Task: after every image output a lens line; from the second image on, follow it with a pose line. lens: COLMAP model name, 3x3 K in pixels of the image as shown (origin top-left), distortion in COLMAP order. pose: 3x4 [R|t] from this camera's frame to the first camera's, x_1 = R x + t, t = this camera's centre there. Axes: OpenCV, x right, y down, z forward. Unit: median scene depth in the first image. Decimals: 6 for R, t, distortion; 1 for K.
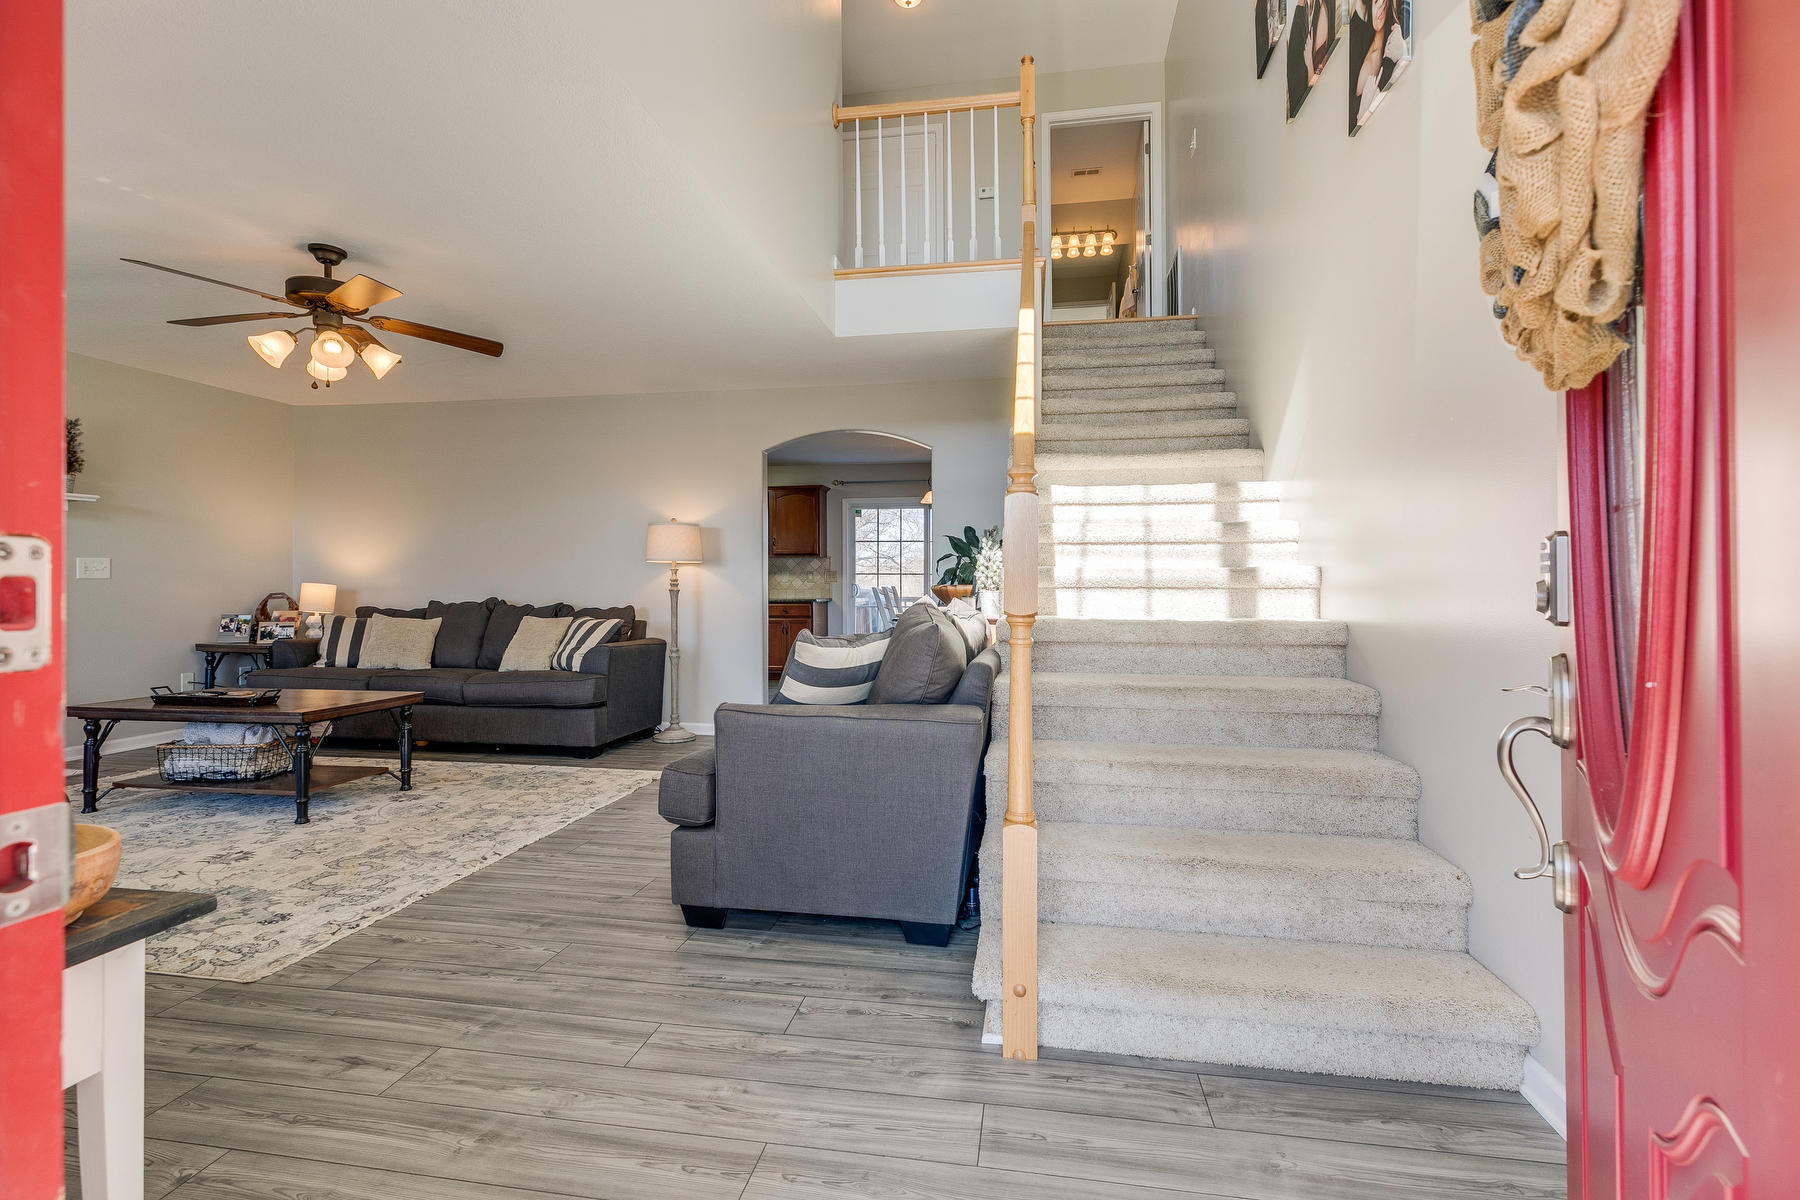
lens RADIAL K [[814.3, 0, 908.3], [0, 814.3, 576.7], [0, 0, 1]] dist [0.001565, 0.000049]
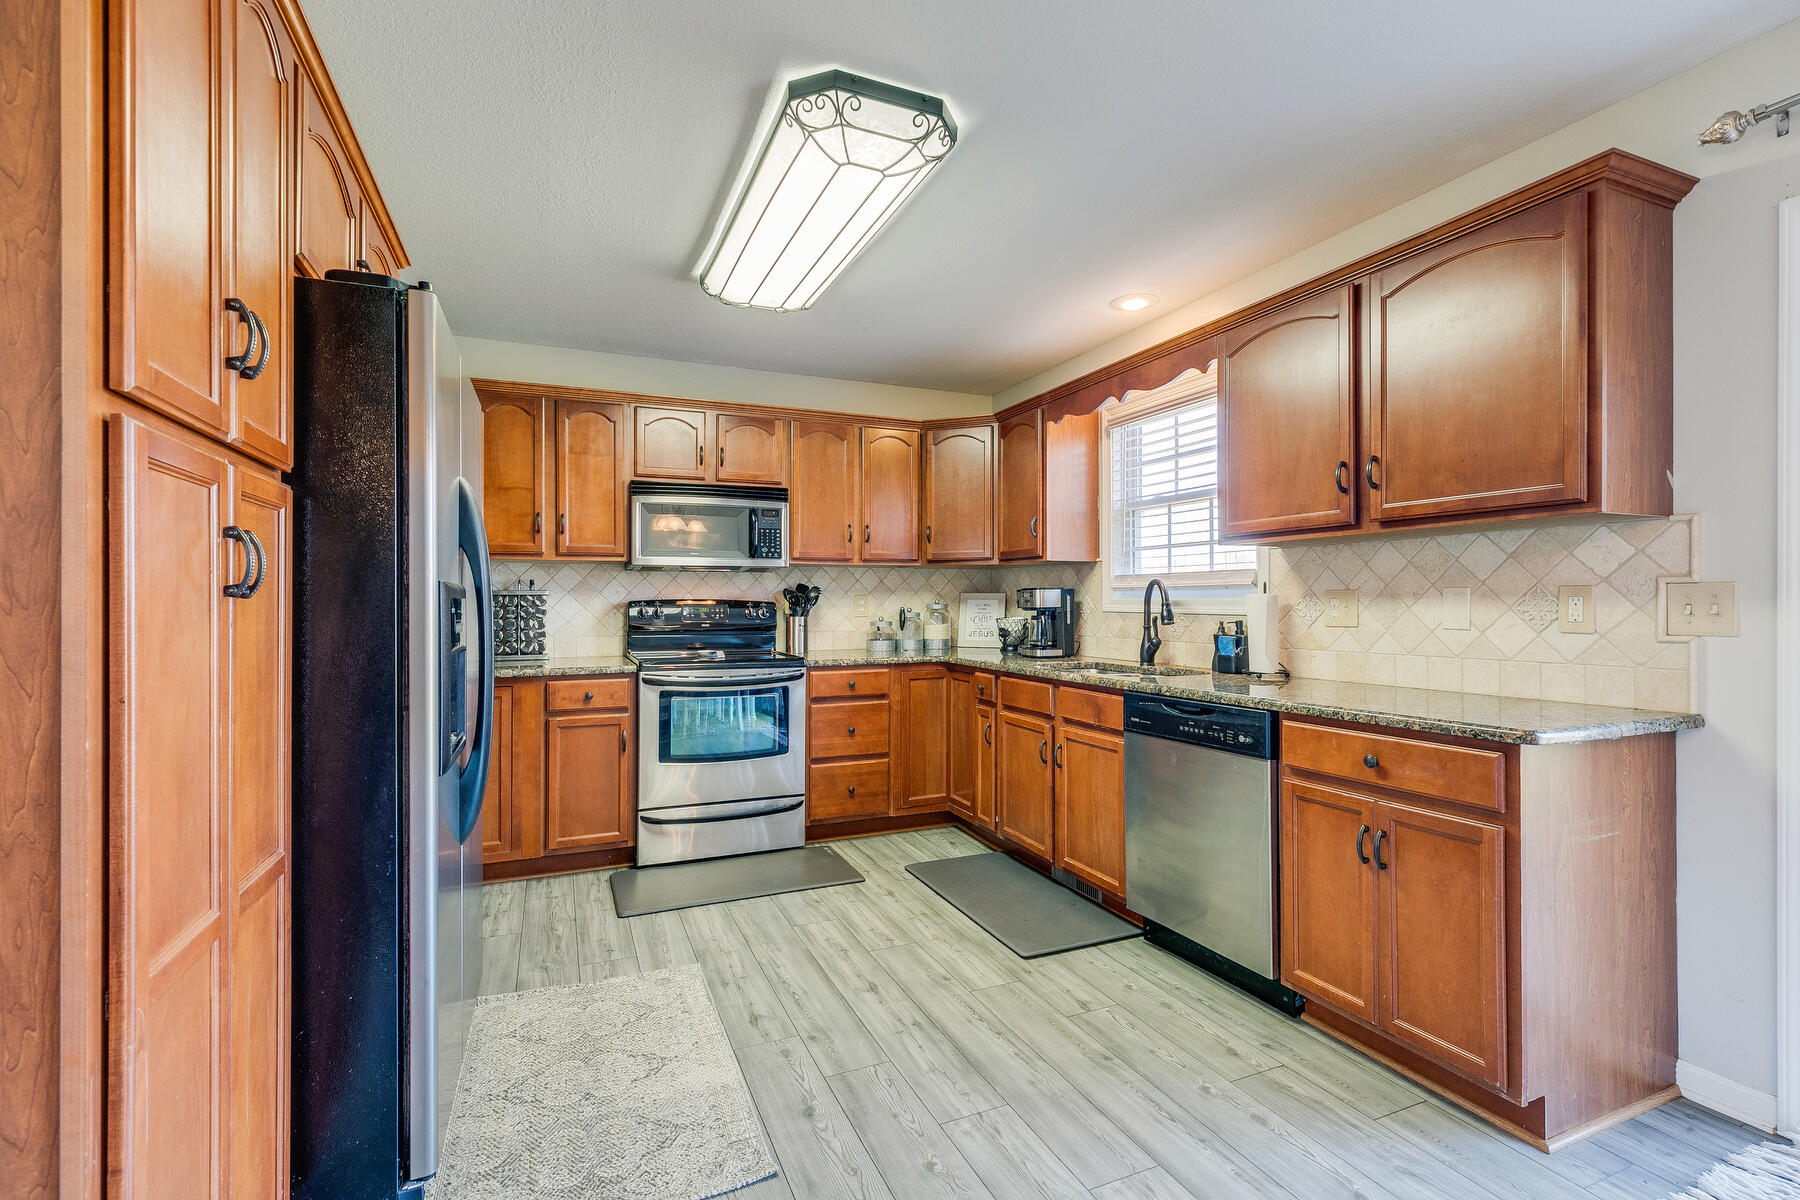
lens RADIAL K [[806.6, 0, 902.9], [0, 806.6, 599.3], [0, 0, 1]] dist [0.001559, -0.000257]
pose [[0.545236, -0.004225, -0.838272, -0.056664], [0.010692, 0.999941, 0.001915, -0.008331], [0.838215, -0.010007, 0.545249, 1.220890]]
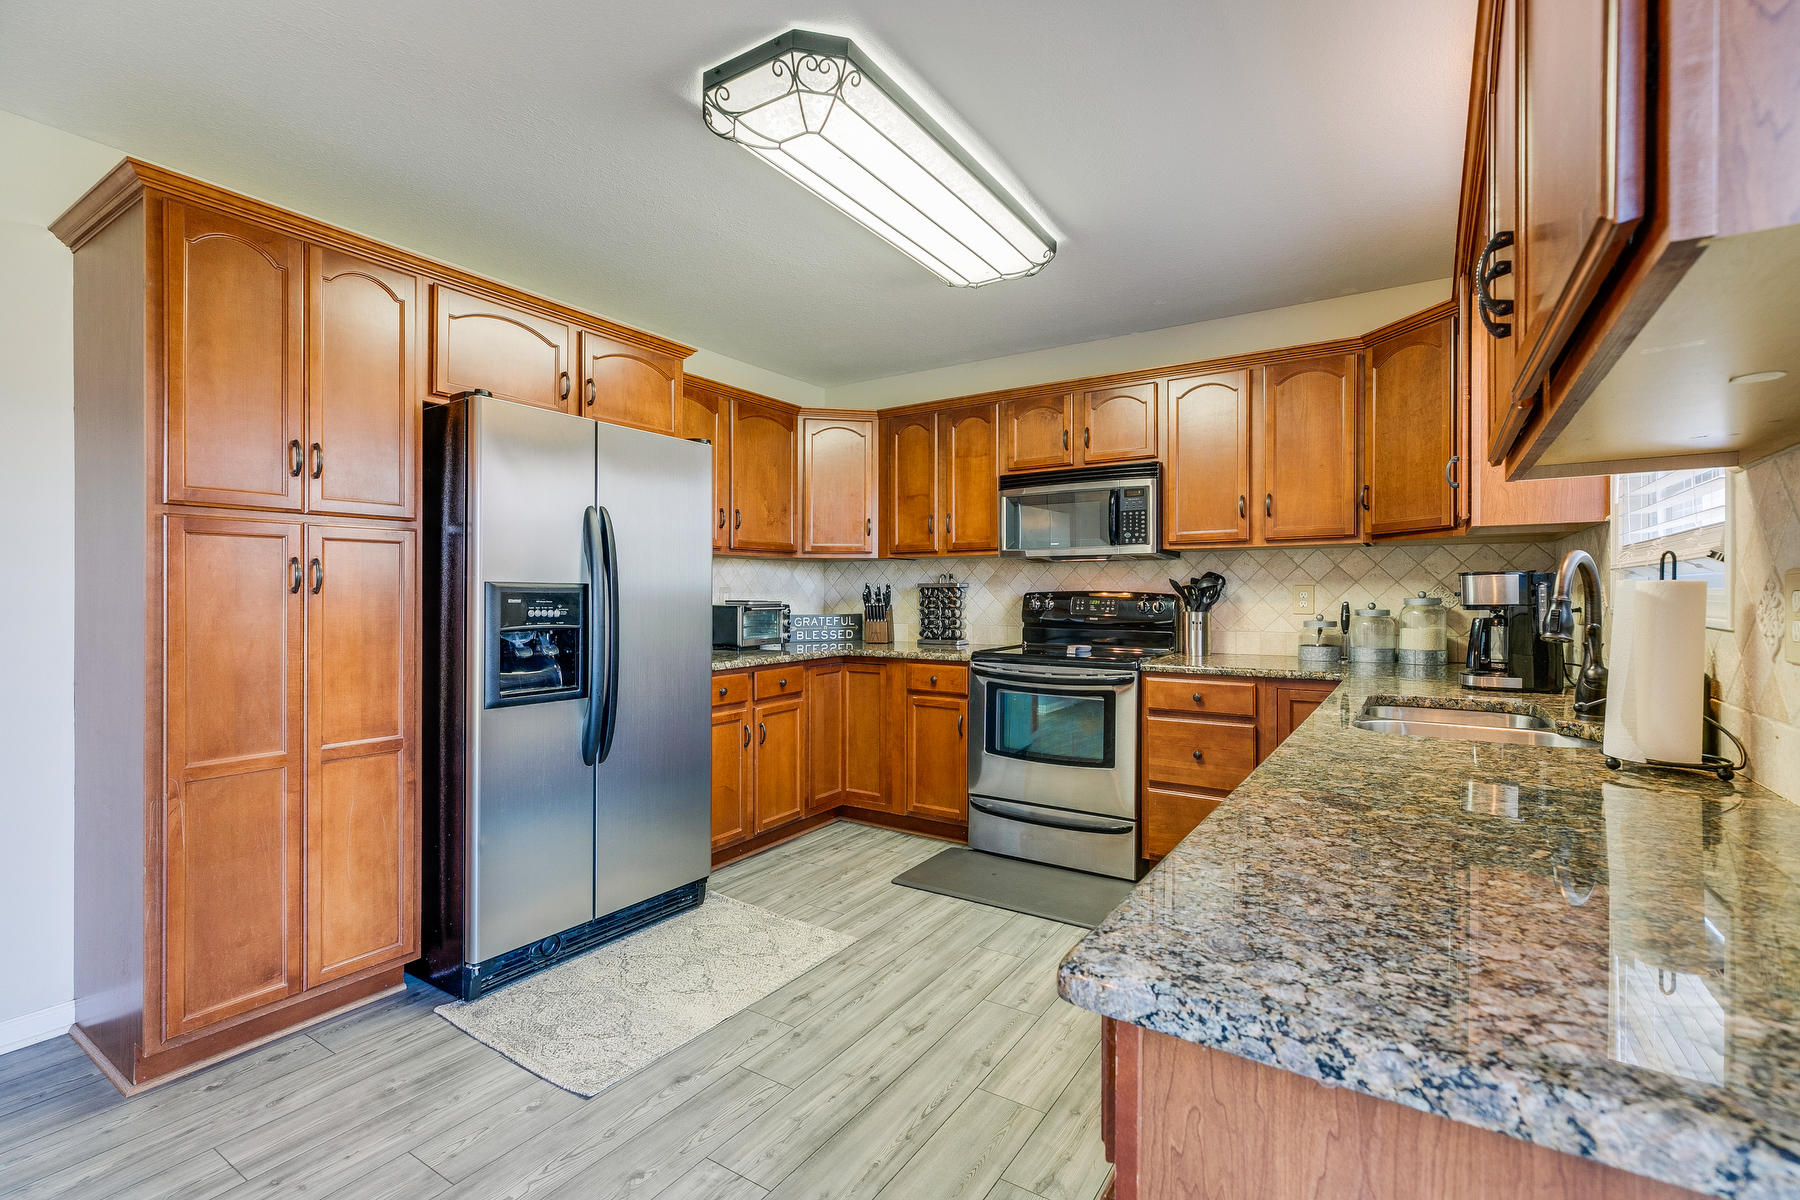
lens RADIAL K [[806.6, 0, 902.9], [0, 806.6, 599.3], [0, 0, 1]] dist [0.001559, -0.000257]
pose [[-0.392863, 0.005980, -0.919578, -0.074276], [0.008619, 0.999959, 0.002821, -0.005234], [0.919557, -0.006818, -0.392899, 1.592464]]
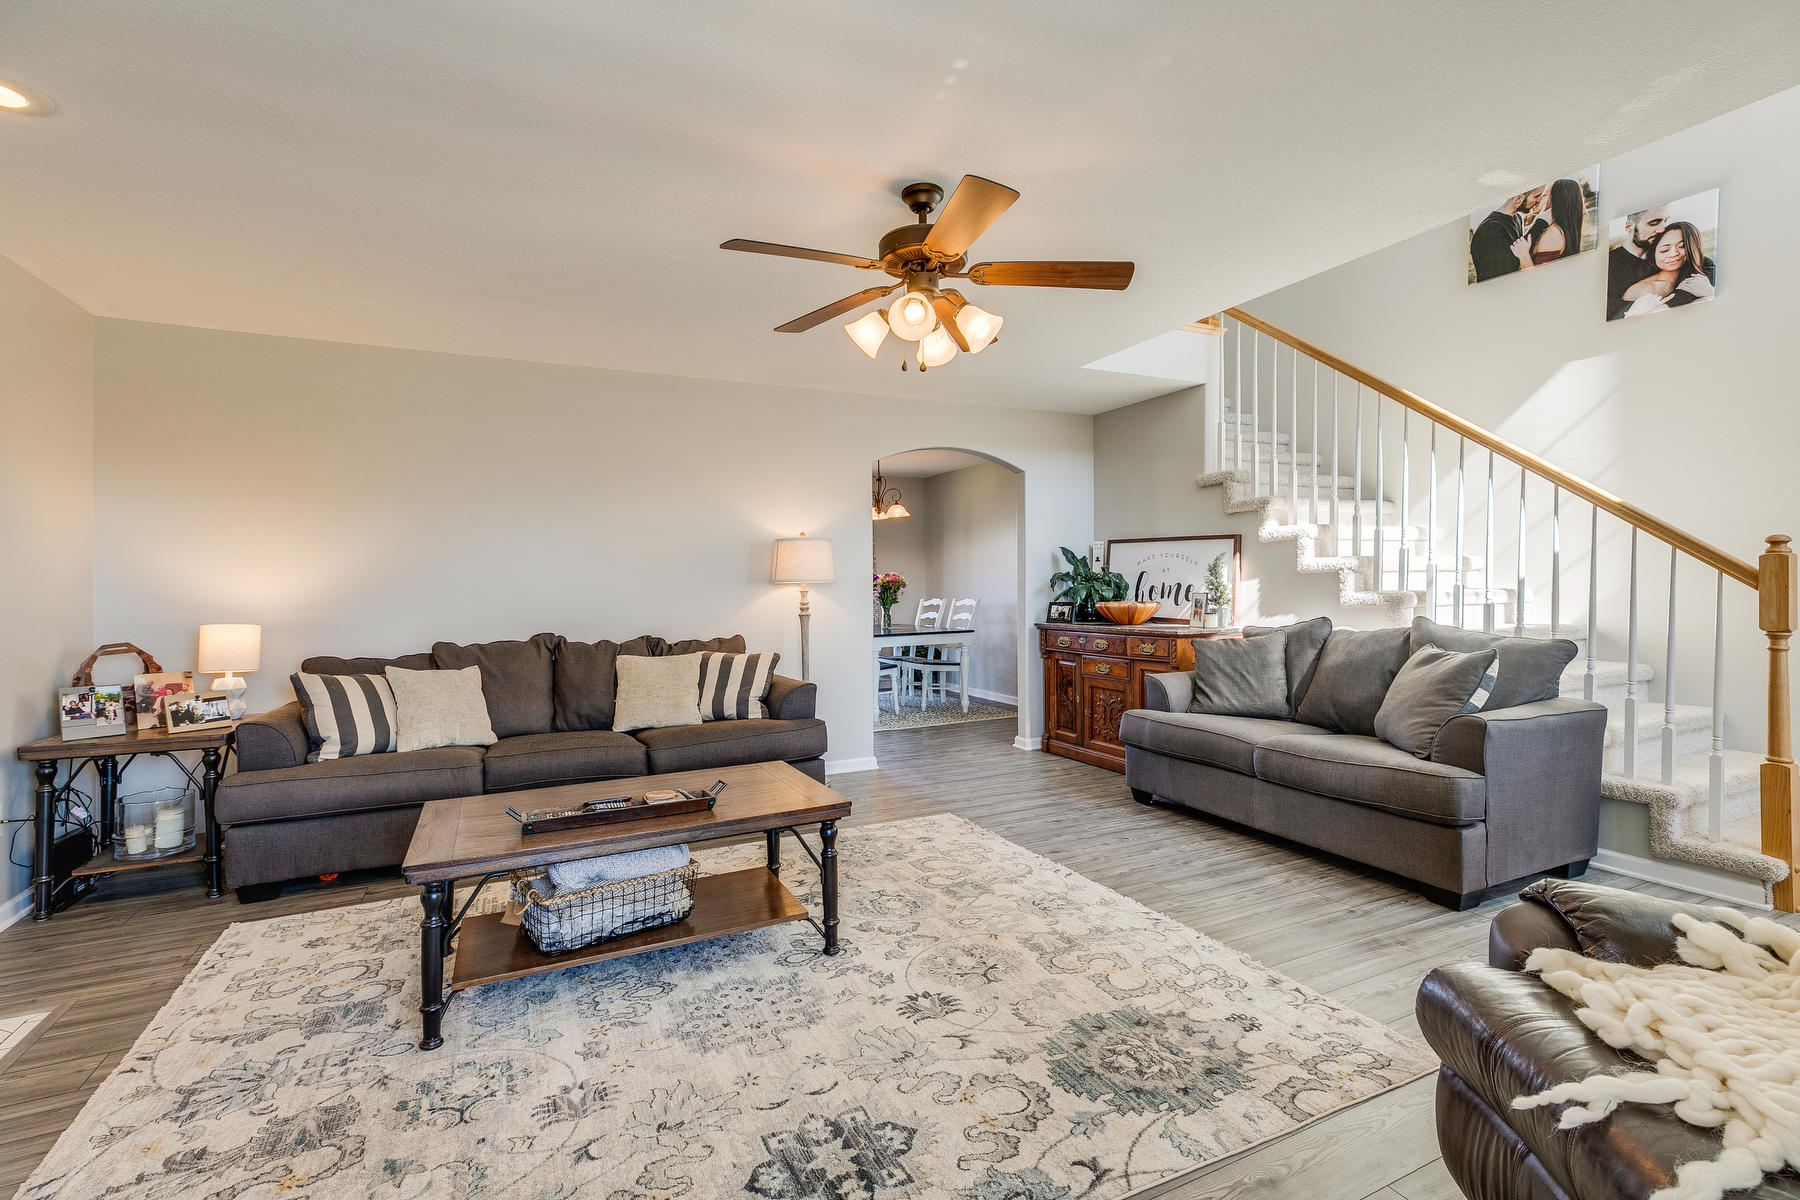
lens RADIAL K [[812.8, 0, 893.4], [0, 812.8, 584.0], [0, 0, 1]] dist [-0.000808, -0.000086]
pose [[0.816817, -0.013662, 0.576735, -0.716480], [0.011441, 0.999907, 0.007484, -0.021886], [-0.576783, 0.000485, 0.816897, 0.238629]]
